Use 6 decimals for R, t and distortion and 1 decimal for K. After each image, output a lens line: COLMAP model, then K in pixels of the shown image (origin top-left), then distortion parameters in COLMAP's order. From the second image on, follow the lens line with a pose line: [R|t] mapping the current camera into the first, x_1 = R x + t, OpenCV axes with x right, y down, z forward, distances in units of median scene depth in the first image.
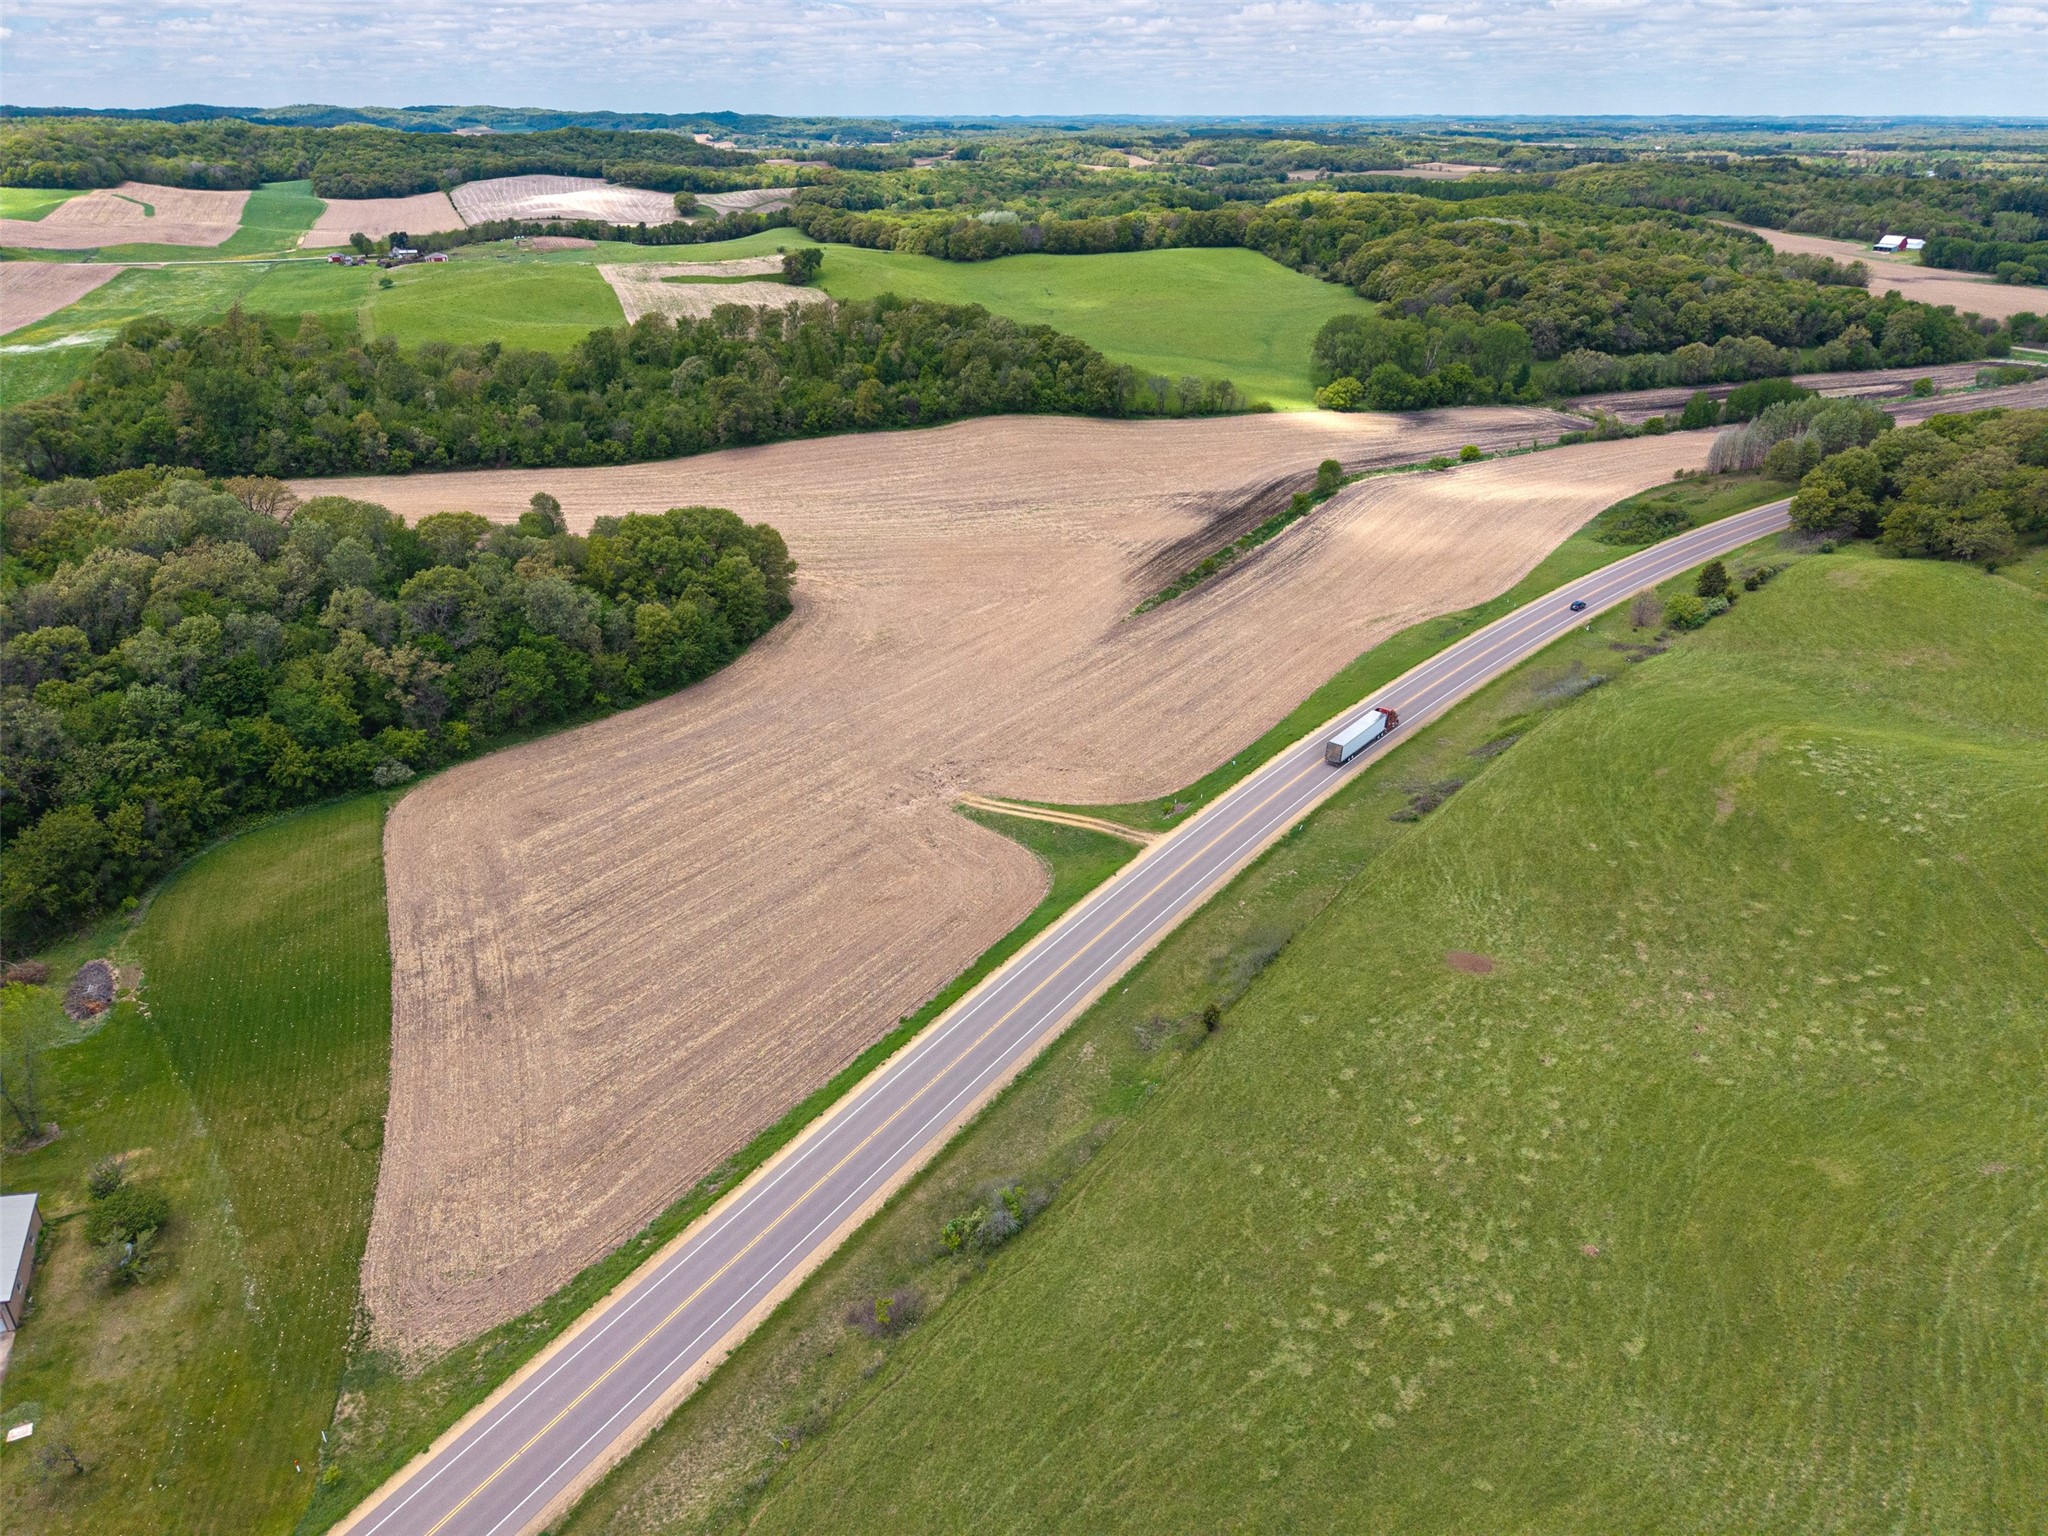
lens RADIAL K [[1377.6, 0, 1016.5], [0, 1377.6, 779.3], [0, 0, 1]] dist [0.016784, -0.015219]
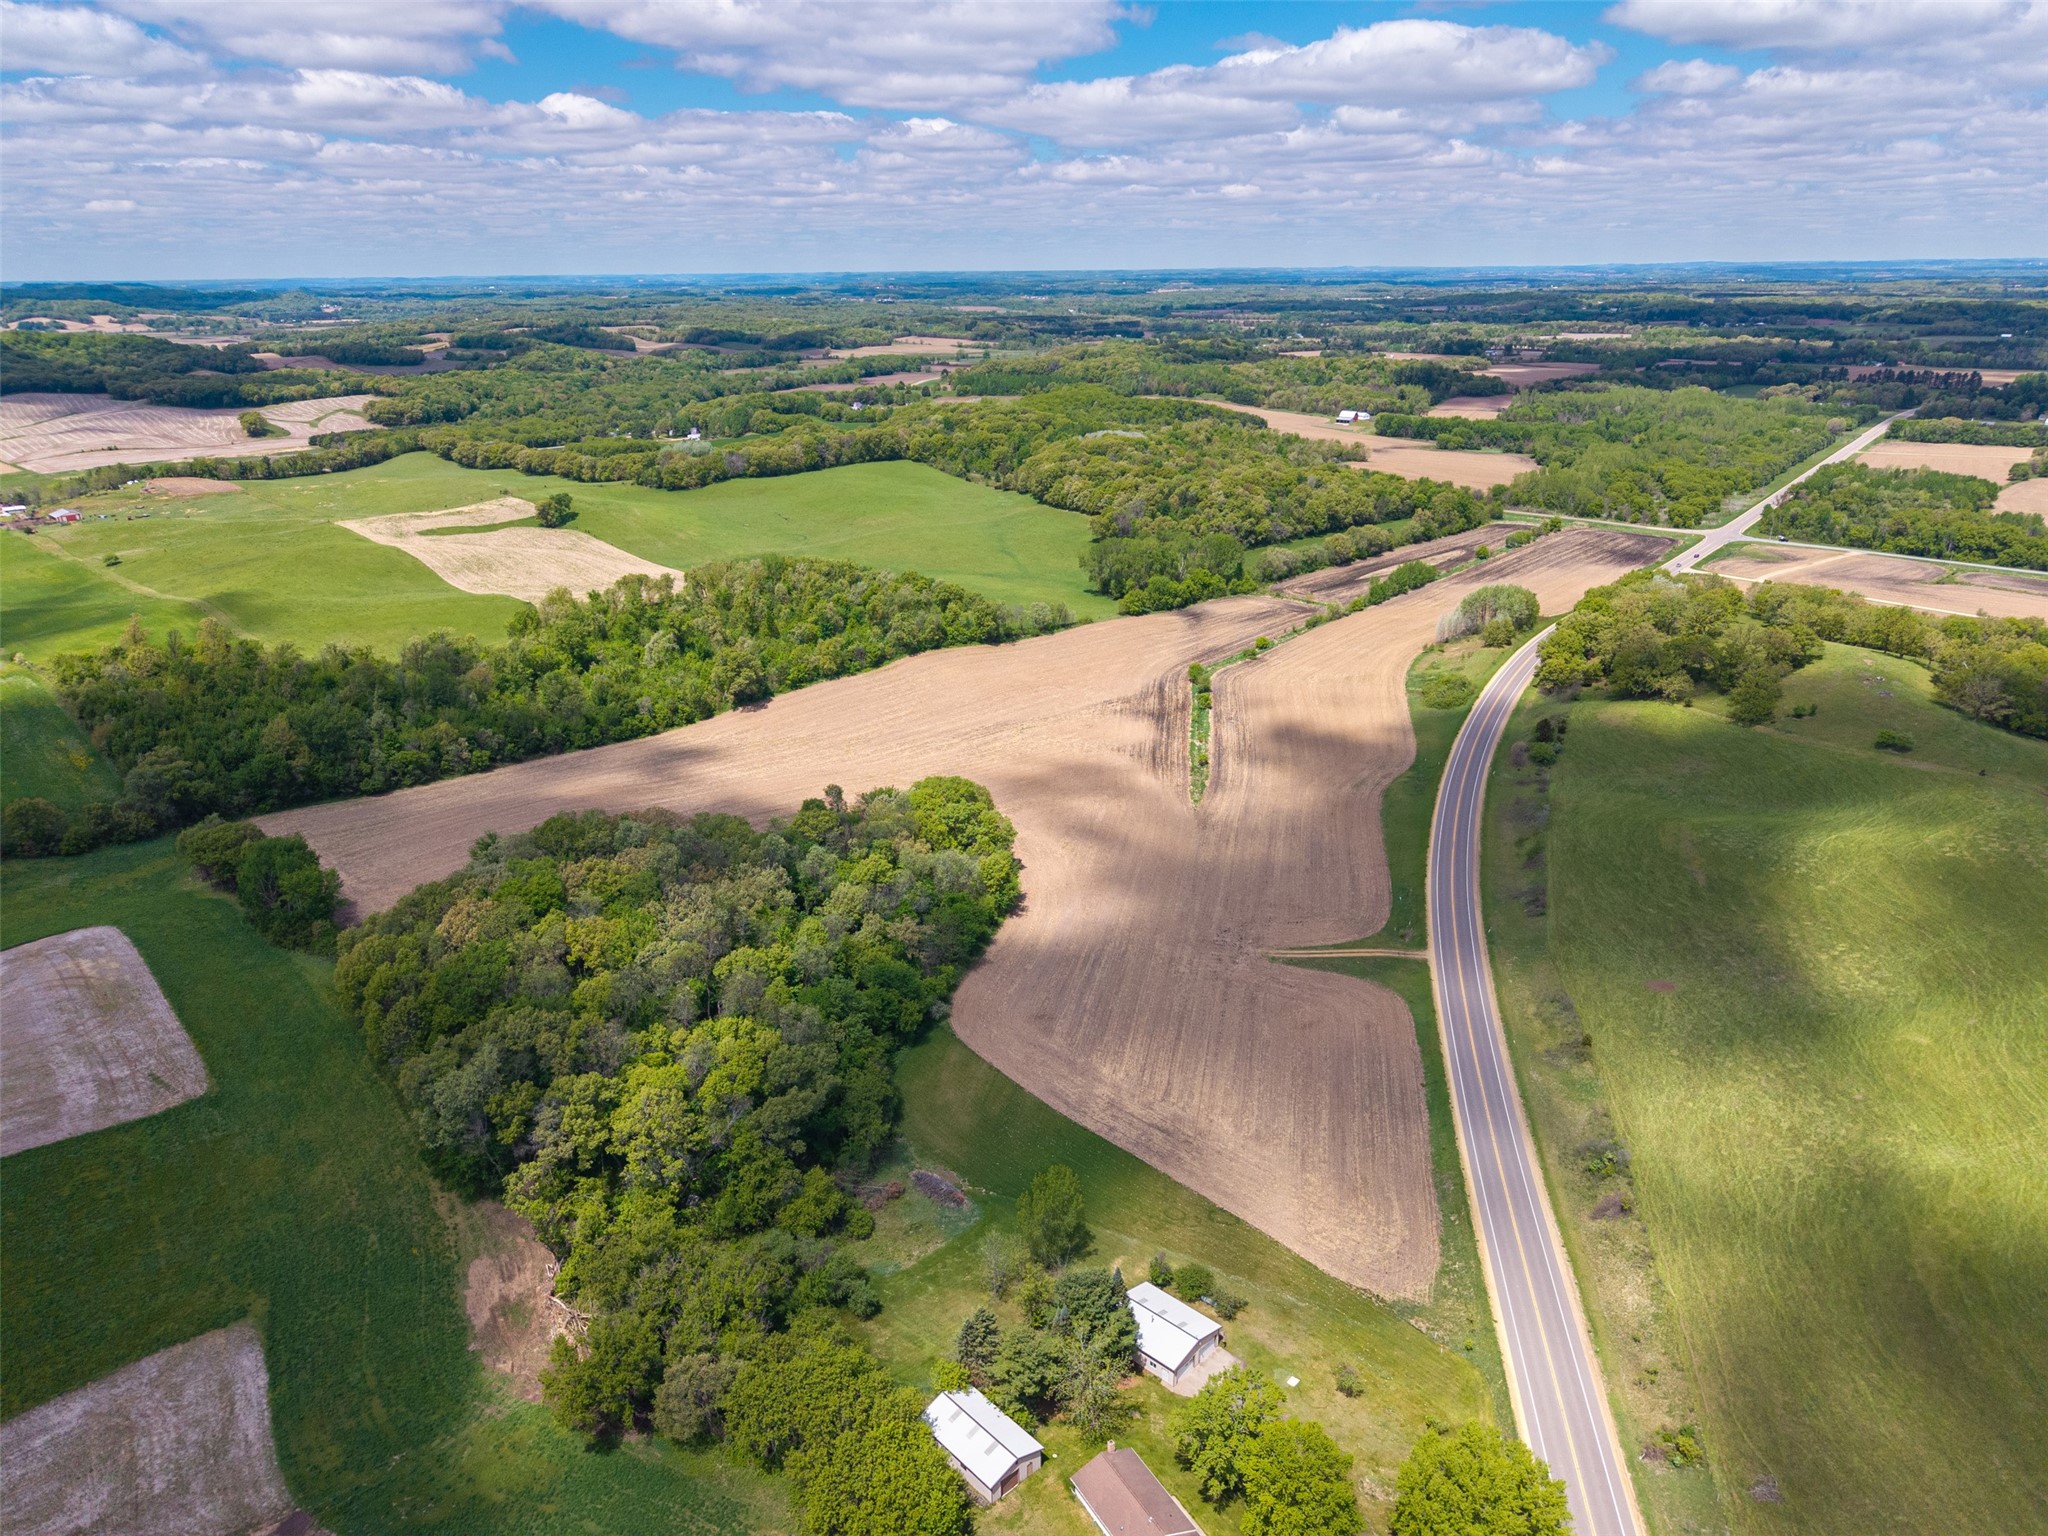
lens RADIAL K [[1377.6, 0, 1016.2], [0, 1377.6, 776.2], [0, 0, 1]] dist [0.016784, -0.015219]
pose [[0.925949, -0.141327, 0.350208, -0.387406], [0.174885, 0.982377, -0.065956, -0.060898], [-0.334715, 0.122318, 0.934347, -0.162615]]
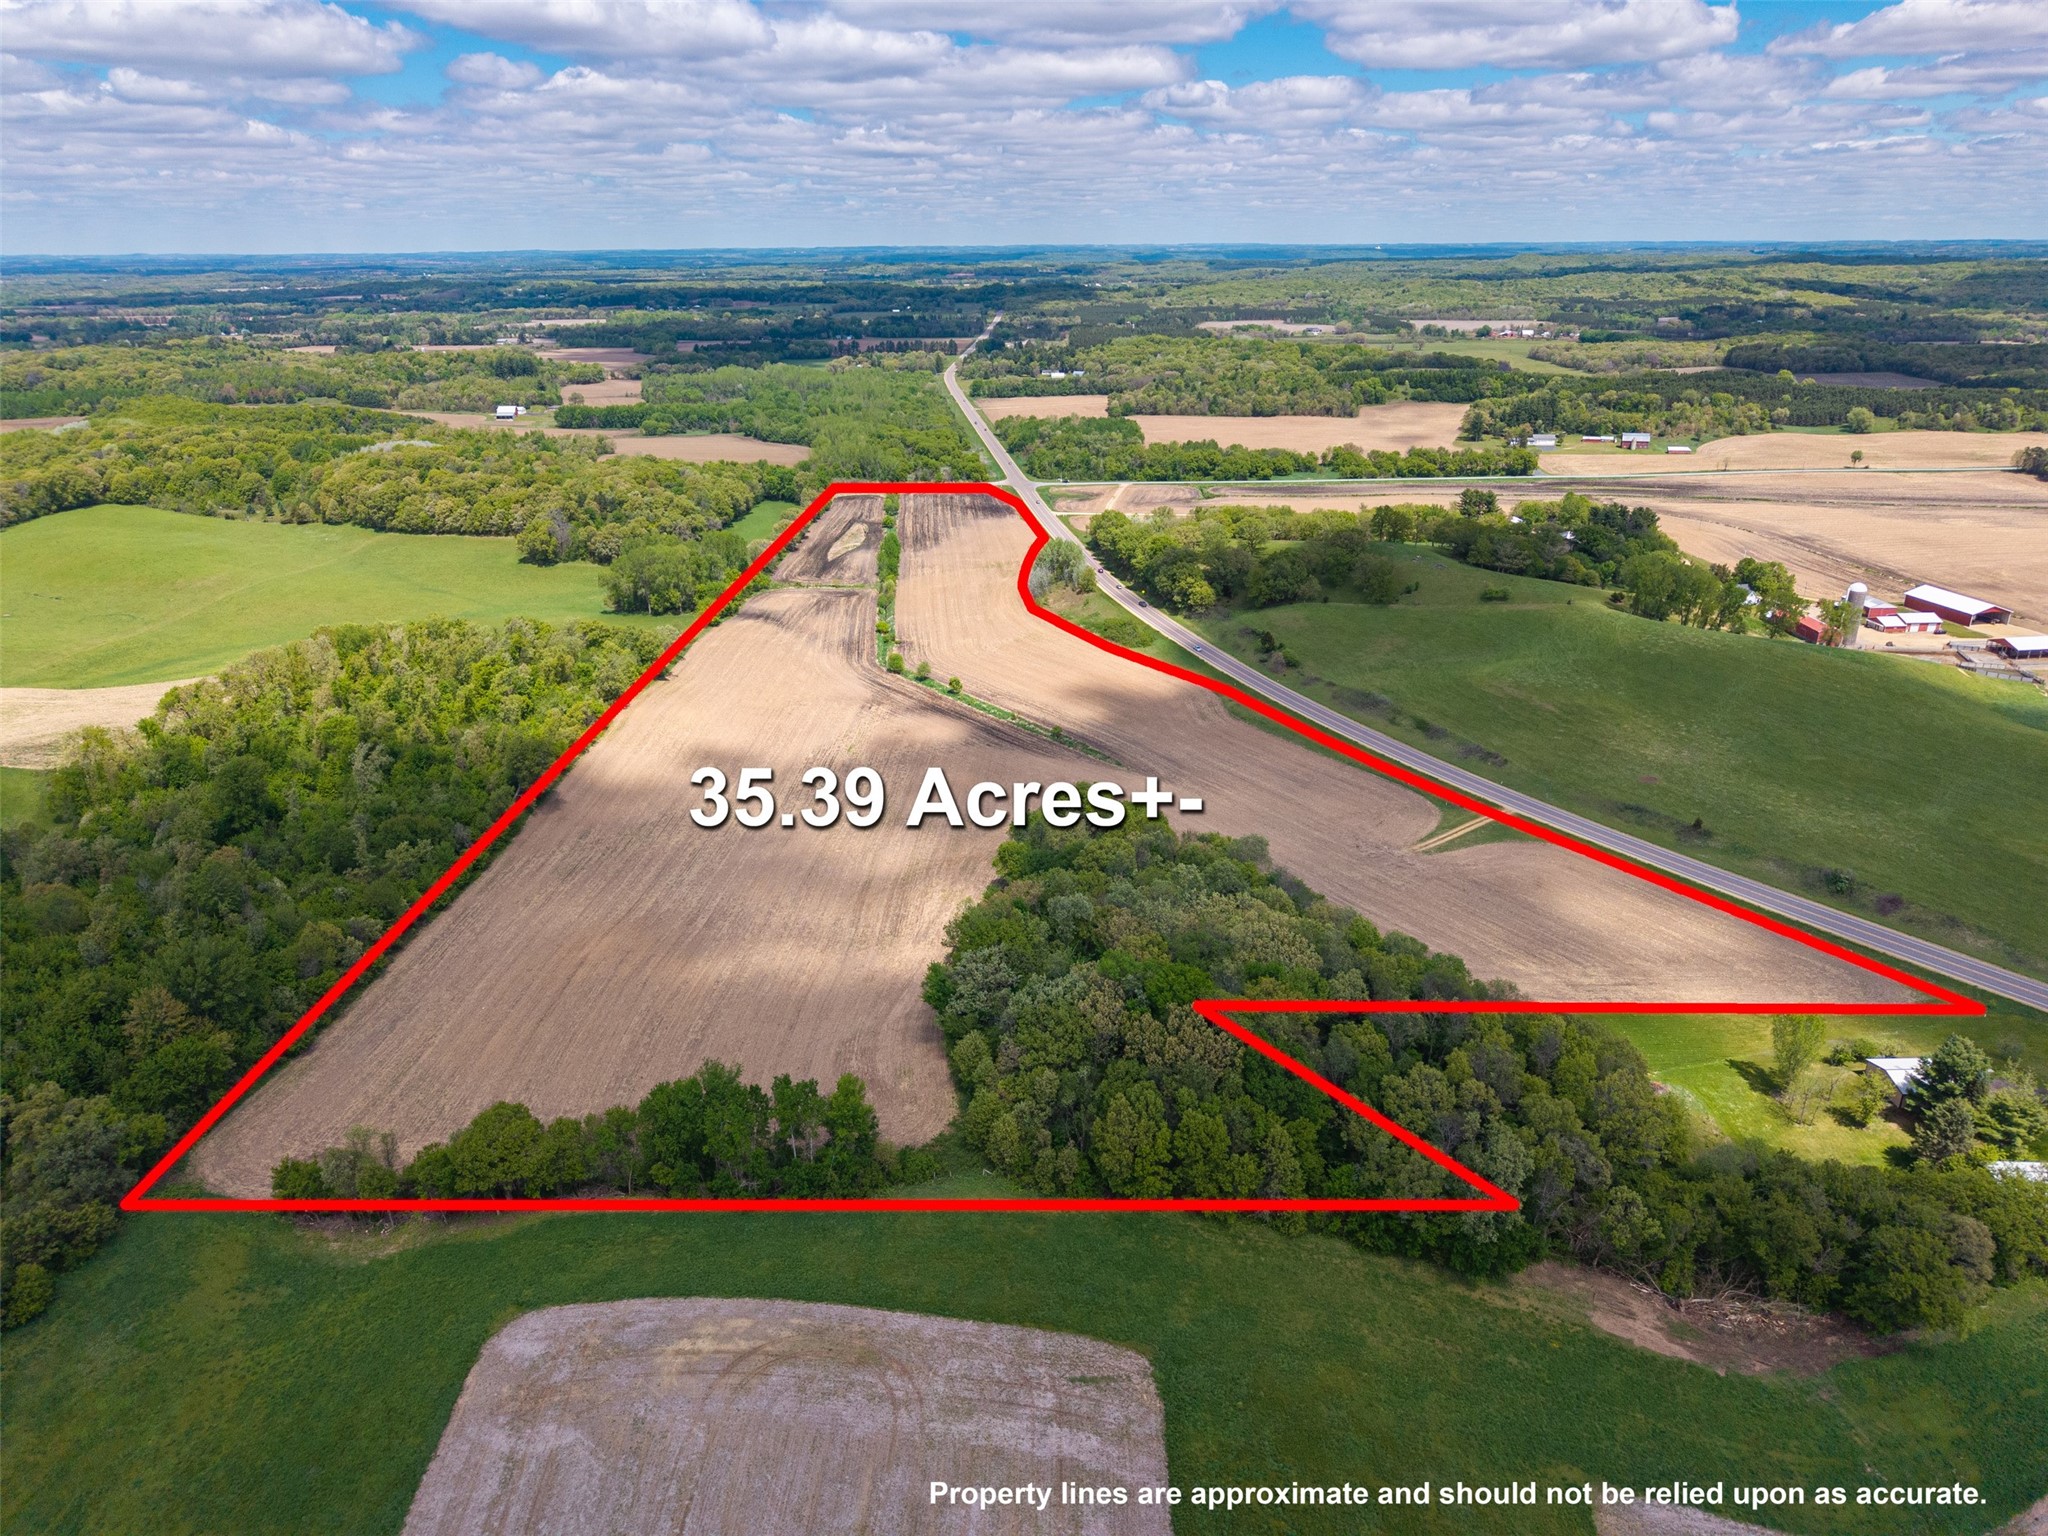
lens RADIAL K [[1377.6, 0, 1020.2], [0, 1377.6, 778.6], [0, 0, 1]] dist [0.016784, -0.015219]
pose [[0.408092, -0.334784, 0.849341, -0.811532], [0.404780, 0.900243, 0.160359, -0.263985], [-0.818299, 0.278355, 0.502896, 0.253658]]
